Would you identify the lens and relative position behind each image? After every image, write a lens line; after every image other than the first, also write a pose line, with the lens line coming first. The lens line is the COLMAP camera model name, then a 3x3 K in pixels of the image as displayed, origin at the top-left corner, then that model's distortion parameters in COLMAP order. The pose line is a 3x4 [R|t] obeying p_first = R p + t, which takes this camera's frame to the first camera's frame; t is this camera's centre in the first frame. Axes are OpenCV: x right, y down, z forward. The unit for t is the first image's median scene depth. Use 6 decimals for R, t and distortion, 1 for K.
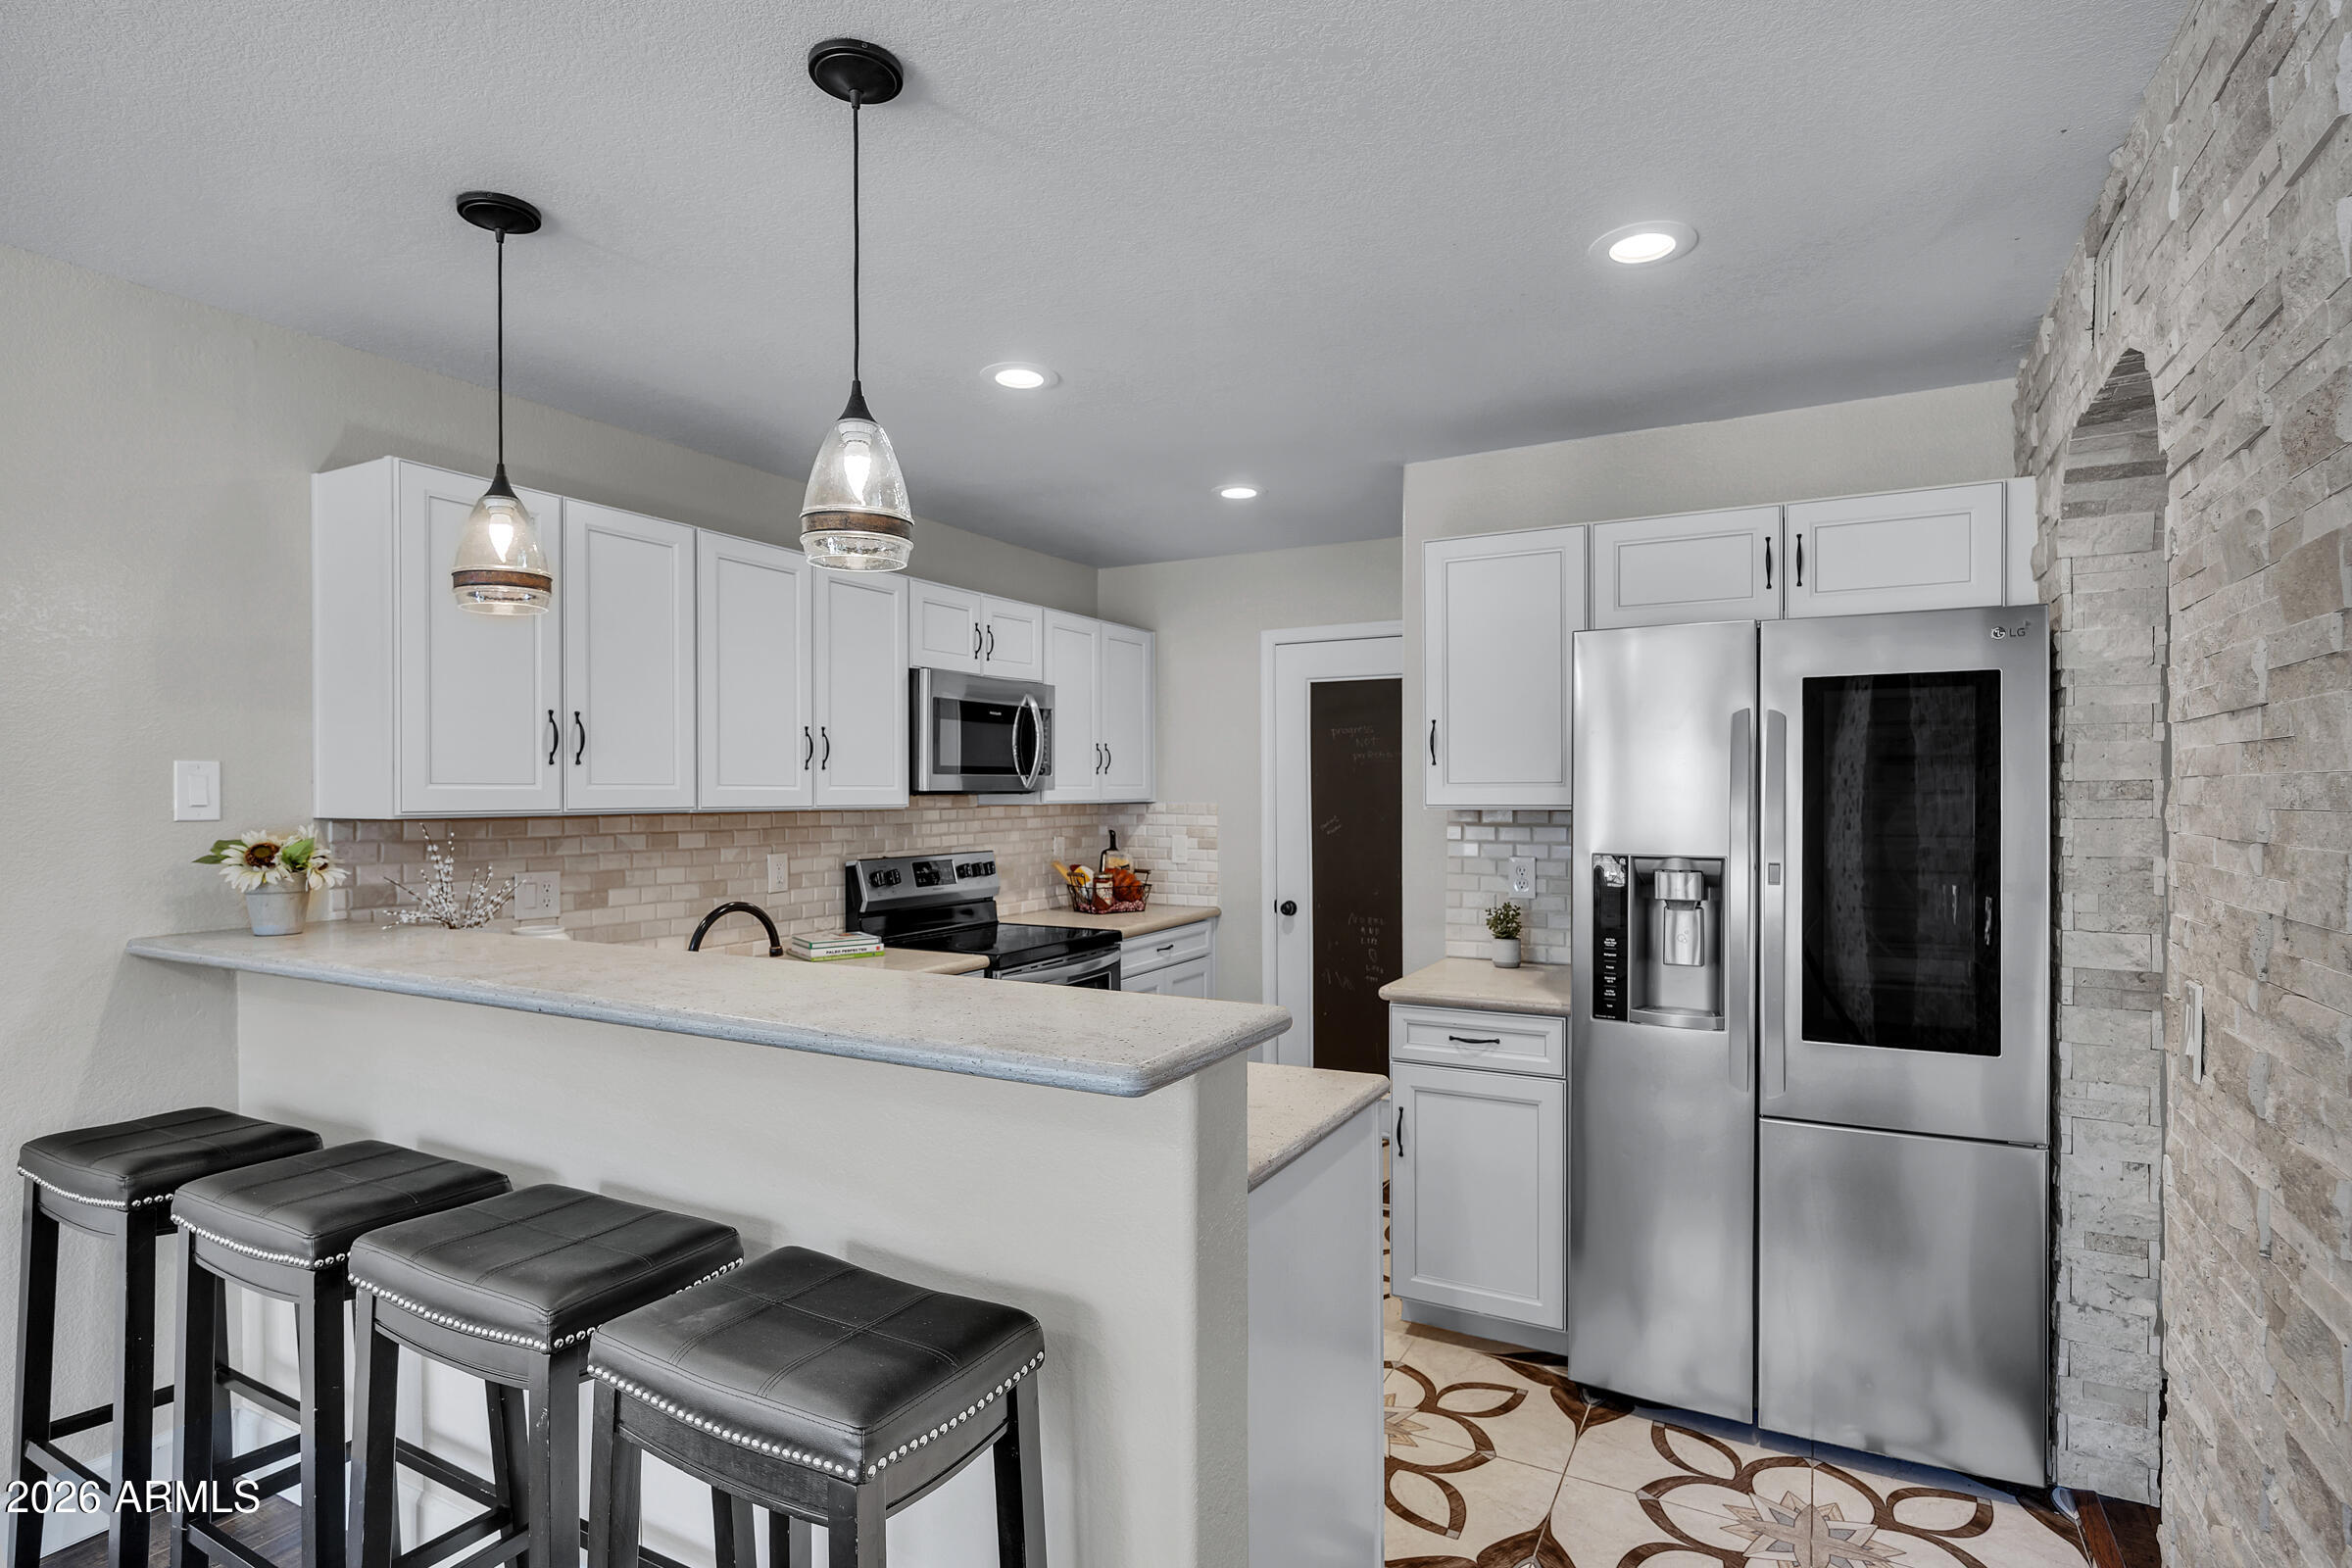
lens RADIAL K [[1173.3, 0, 1173.7], [0, 1173.3, 788.0], [0, 0, 1]] dist [0.001372, 0.000032]
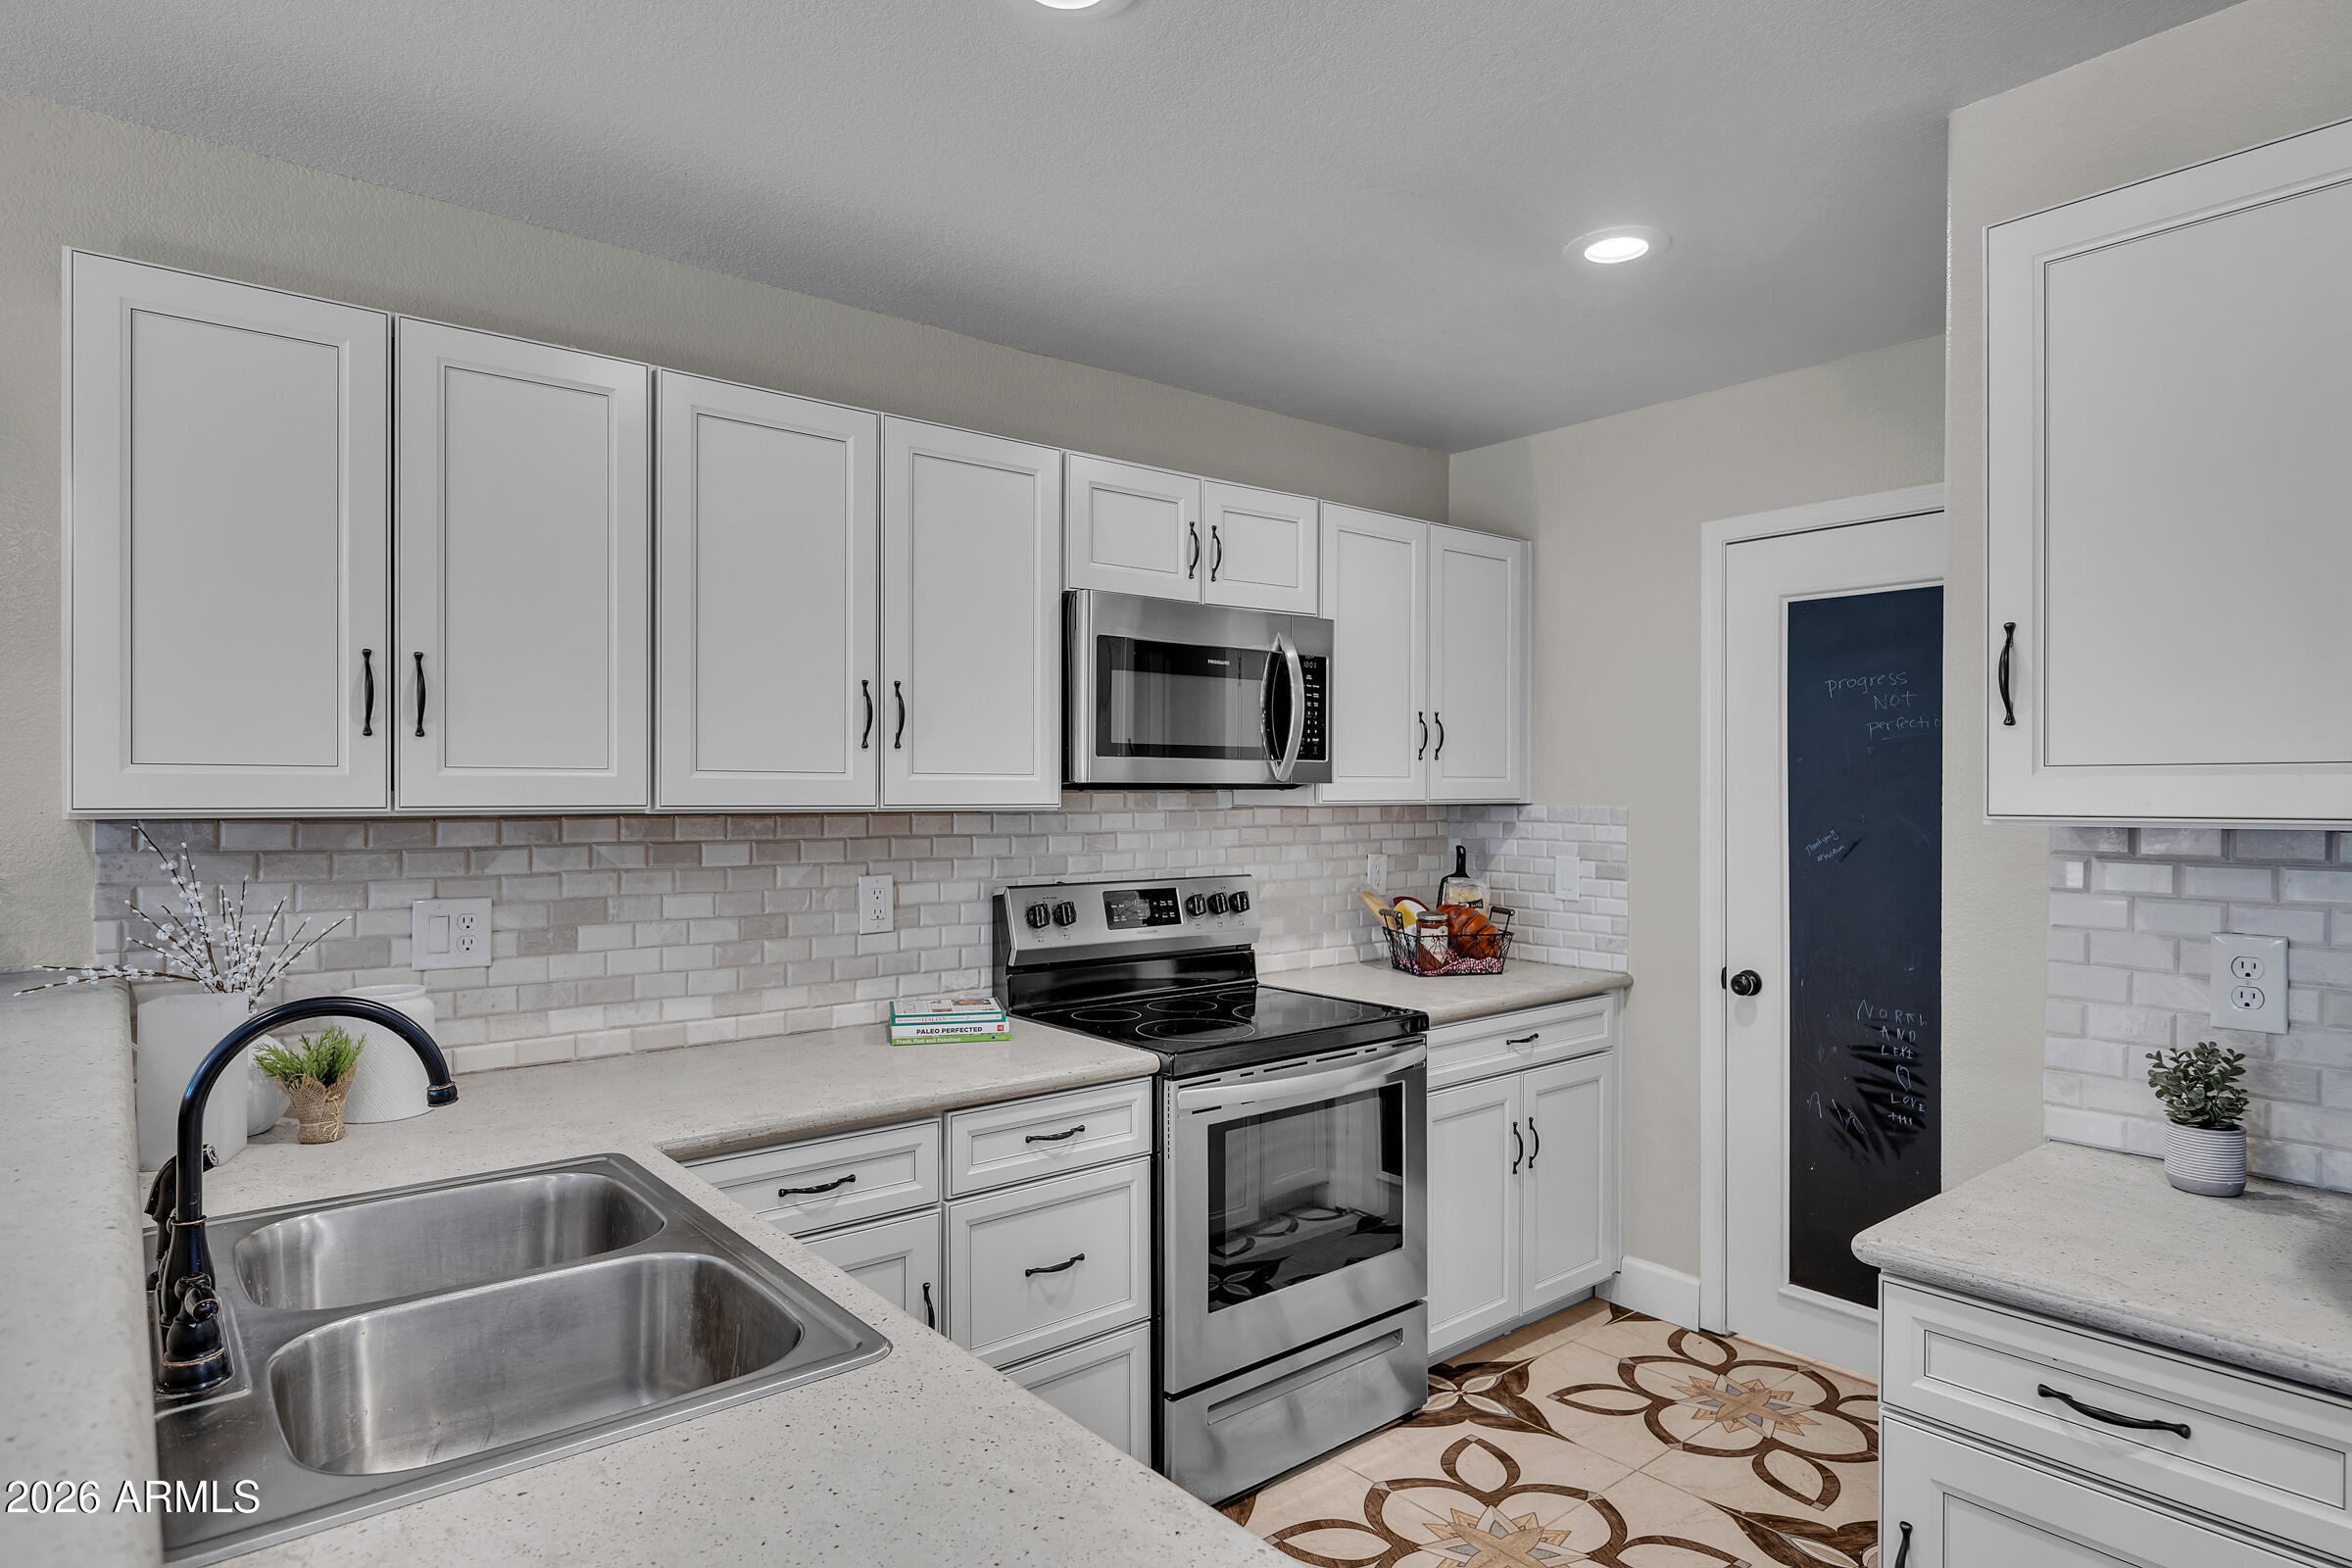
lens RADIAL K [[1292.3, 0, 1178.5], [0, 1292.3, 789.4], [0, 0, 1]] dist [0.001559, 0.001272]
pose [[0.928149, 0.005090, -0.372174, 0.092757], [-0.004097, 0.999986, 0.003459, 0.003168], [0.372186, -0.001686, 0.928156, 0.353618]]
